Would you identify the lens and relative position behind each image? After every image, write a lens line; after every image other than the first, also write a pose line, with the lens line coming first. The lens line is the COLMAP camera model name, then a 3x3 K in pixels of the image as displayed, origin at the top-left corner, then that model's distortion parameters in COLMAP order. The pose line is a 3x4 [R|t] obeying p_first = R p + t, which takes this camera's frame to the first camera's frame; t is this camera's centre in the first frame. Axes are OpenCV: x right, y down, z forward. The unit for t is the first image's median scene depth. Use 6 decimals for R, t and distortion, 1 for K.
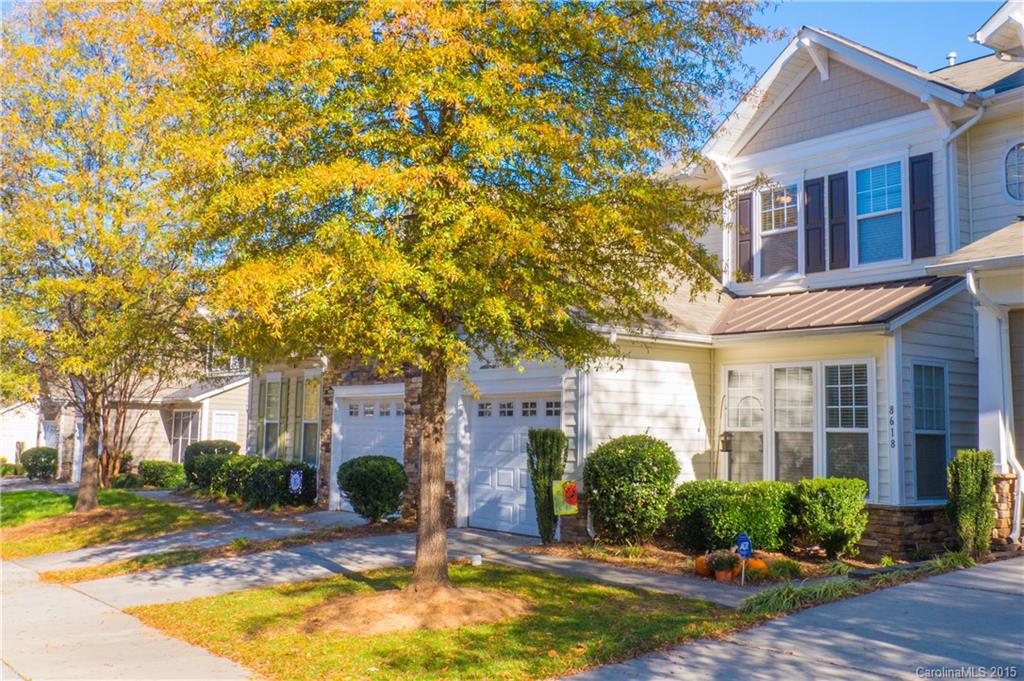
lens RADIAL K [[871.3, 0, 512.0], [0, 871.3, 340.5], [0, 0, 1]] dist [-0.004963, -0.014020]
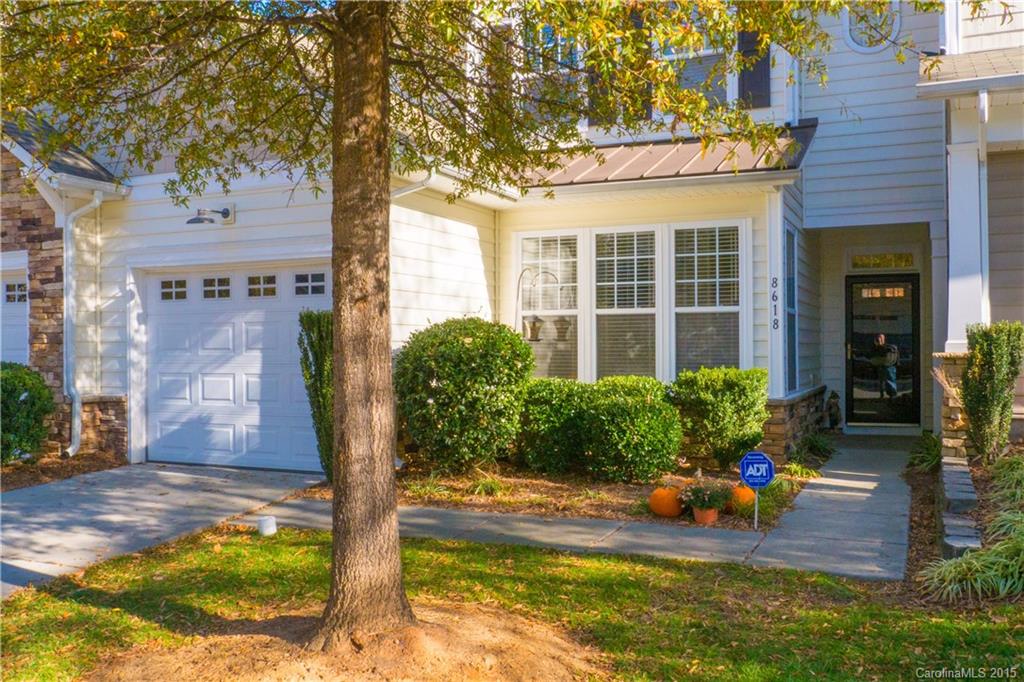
lens RADIAL K [[889.3, 0, 512.0], [0, 889.3, 341.0], [0, 0, 1]] dist [-0.007860, -0.004918]
pose [[0.891668, -0.021481, 0.452180, -0.121128], [-0.029593, 0.993971, 0.105574, 0.042281], [-0.451722, -0.107518, 0.885656, 0.293781]]
